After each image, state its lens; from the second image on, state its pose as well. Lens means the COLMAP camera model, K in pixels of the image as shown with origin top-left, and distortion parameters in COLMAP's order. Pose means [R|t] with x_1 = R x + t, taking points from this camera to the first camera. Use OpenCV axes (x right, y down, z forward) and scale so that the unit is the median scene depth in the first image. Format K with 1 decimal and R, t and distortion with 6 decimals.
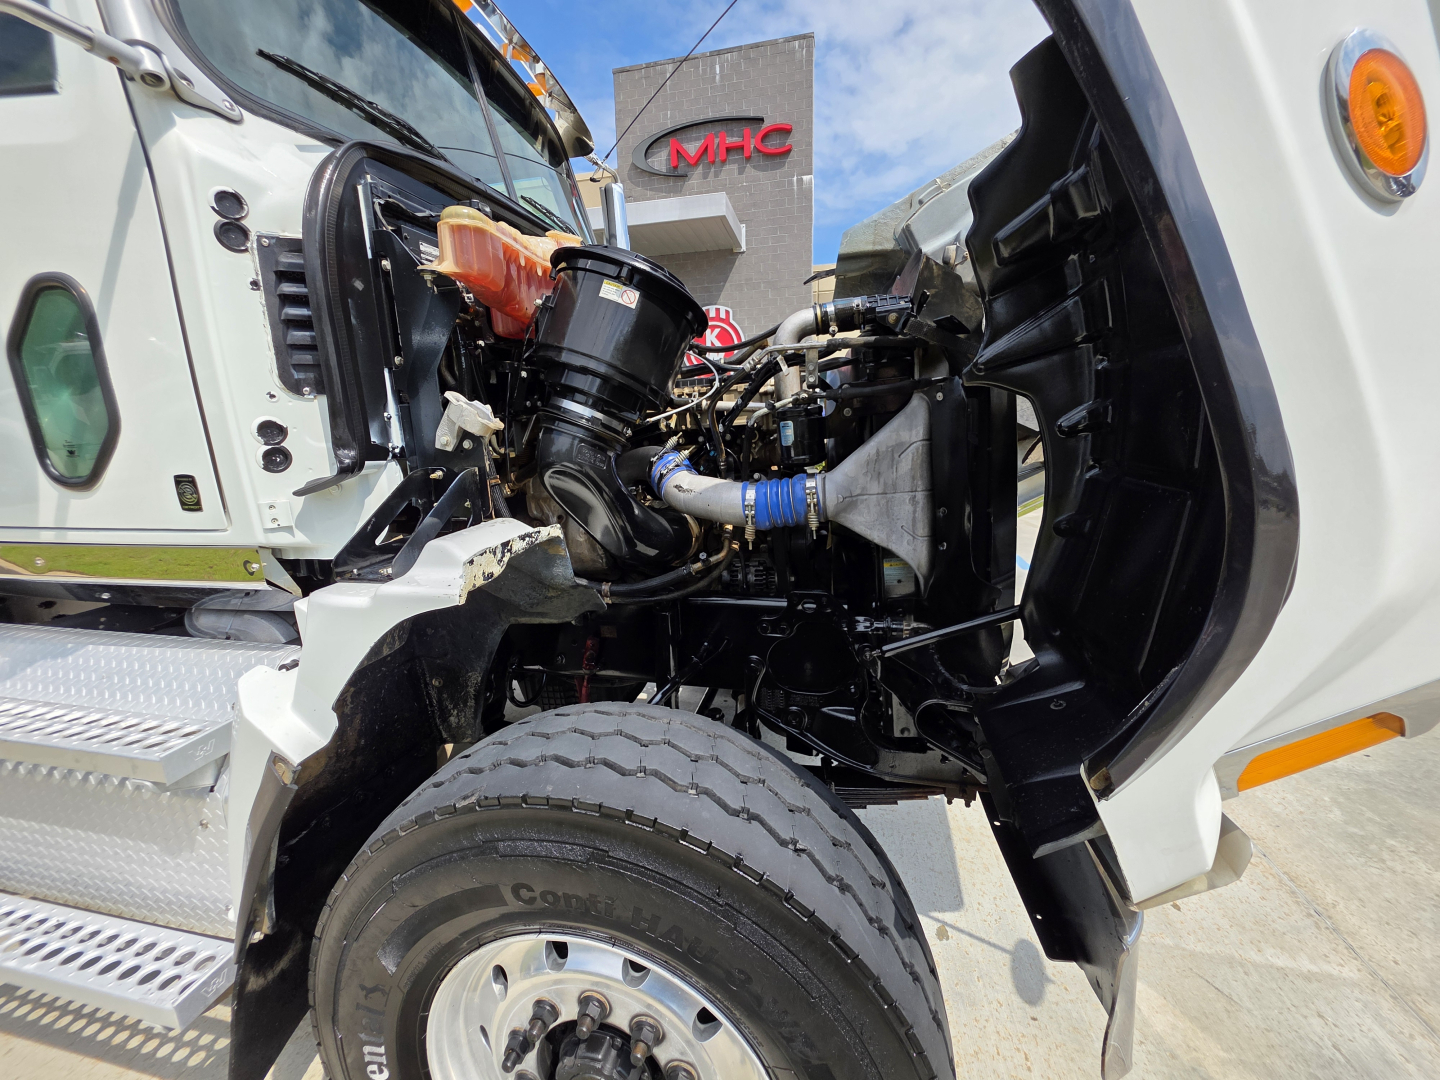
lens RADIAL K [[562.1, 0, 719.4], [0, 562.1, 531.7], [0, 0, 1]] dist [0.000566, 0.000120]
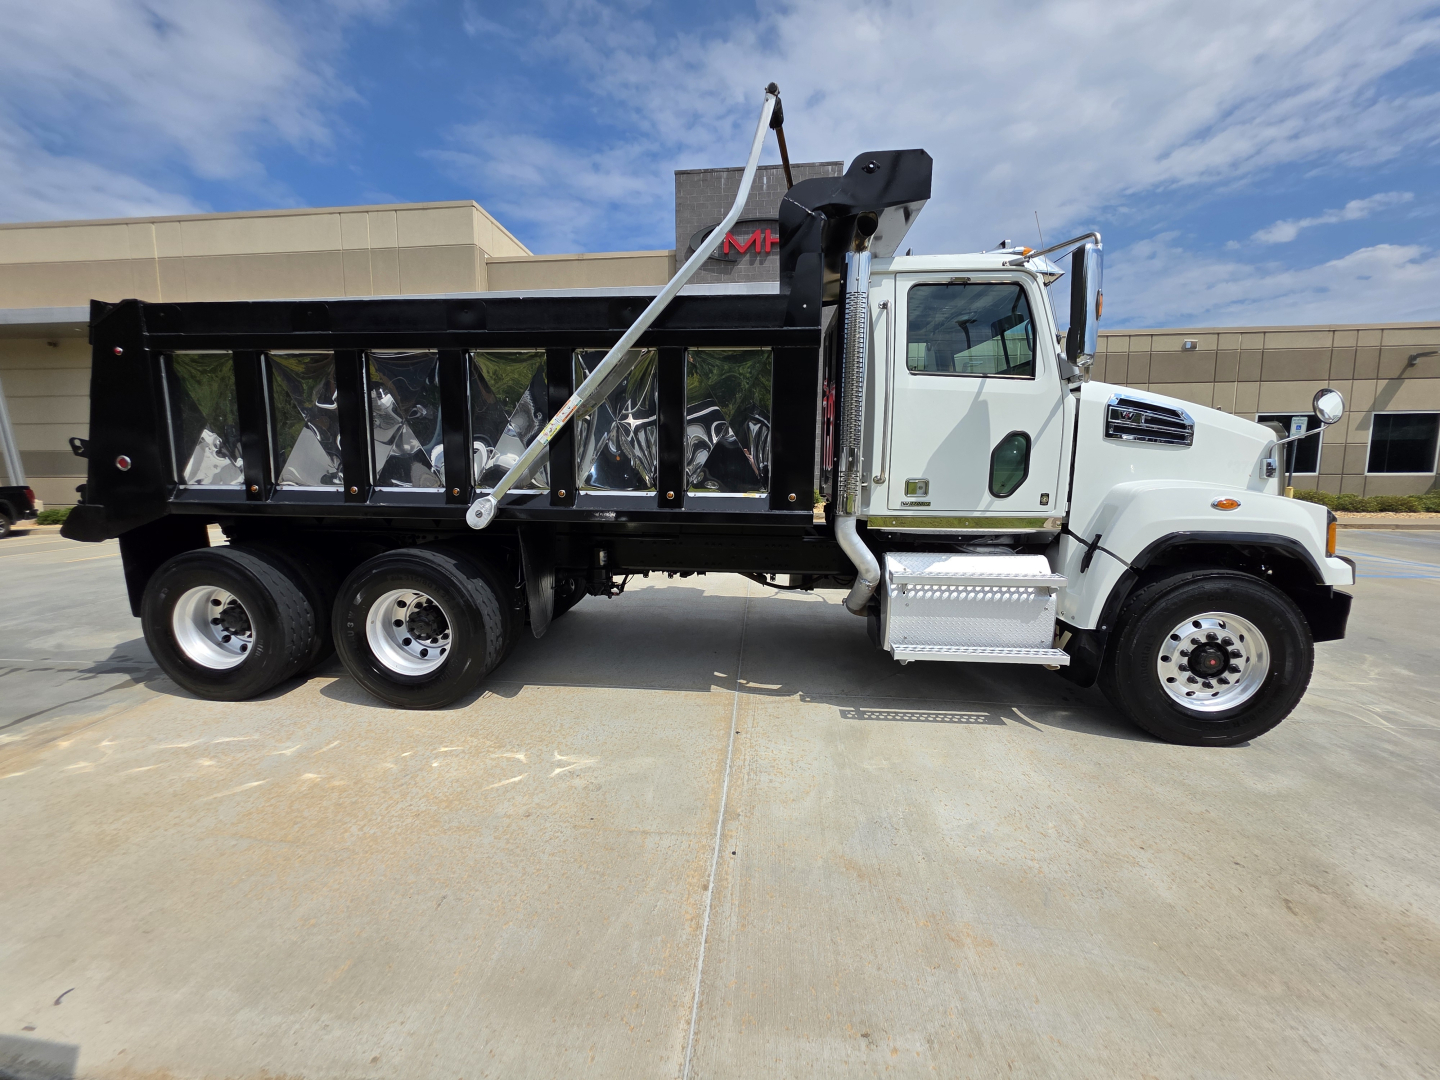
lens RADIAL K [[562.1, 0, 719.4], [0, 562.1, 531.7], [0, 0, 1]] dist [0.000566, 0.000120]
pose [[0.991273, 0.000280, 0.131826, -3.051134], [0.008681, 0.997689, -0.067395, 0.295424], [-0.131540, 0.067952, 0.988979, -1.767076]]
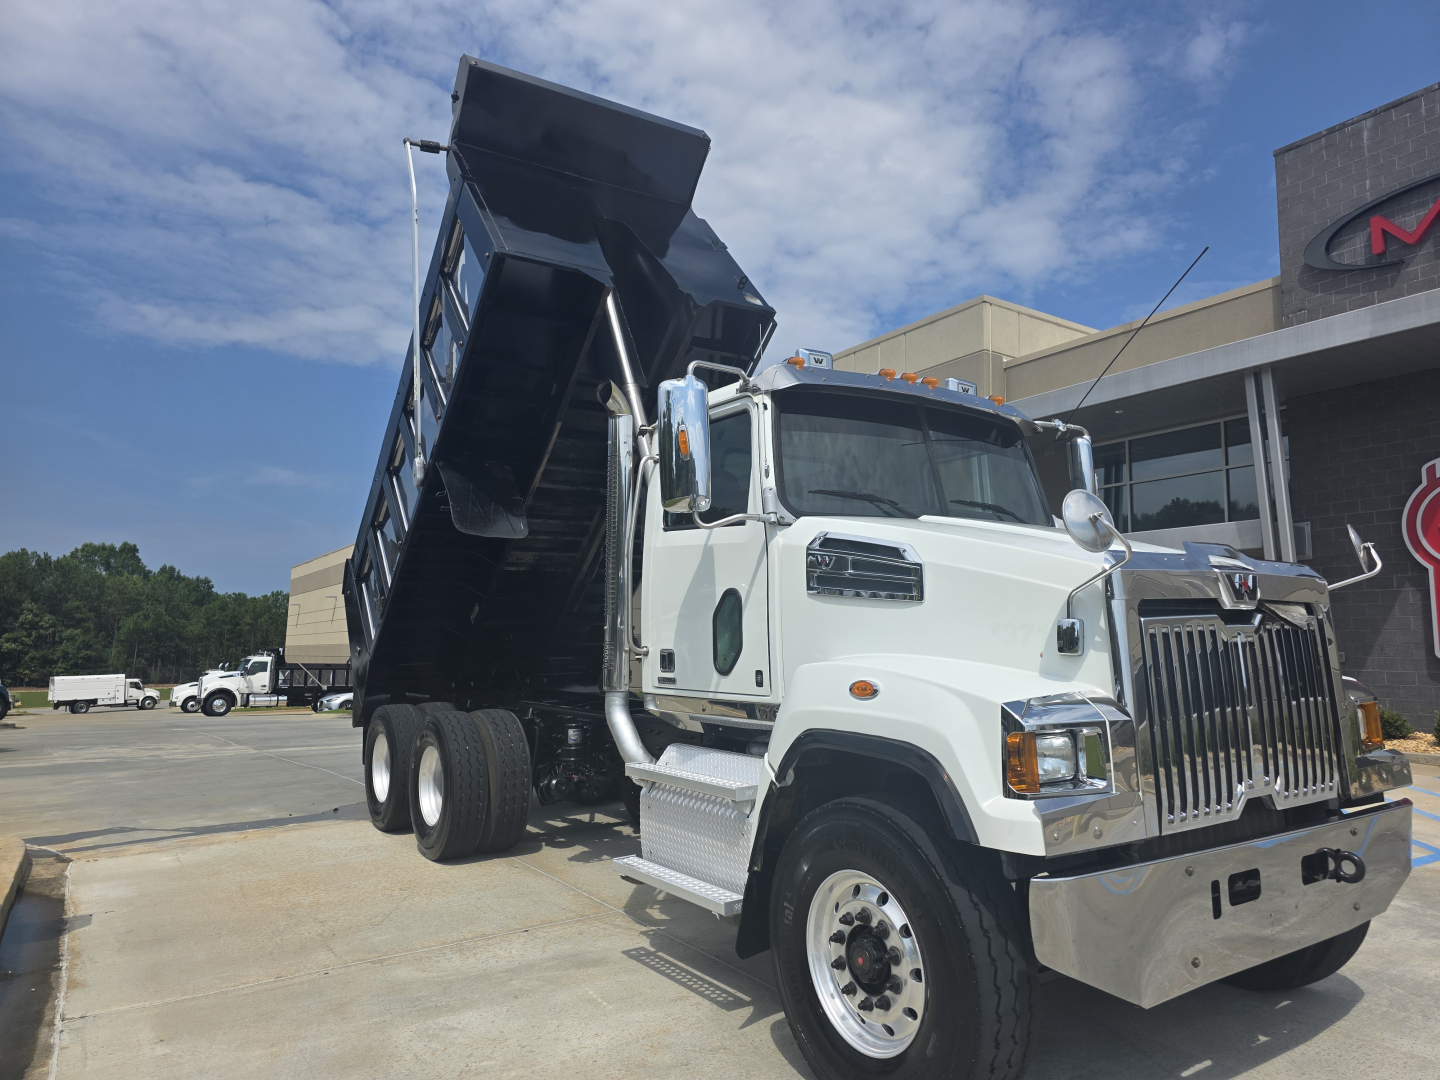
lens RADIAL K [[983.8, 0, 715.9], [0, 983.8, 482.3], [0, 0, 1]] dist [0.043465, -0.000609]
pose [[0.714685, -0.094964, -0.692970, 1.746028], [-0.155406, 0.944418, -0.289697, 0.359031], [0.681964, 0.314734, 0.660203, -1.976956]]
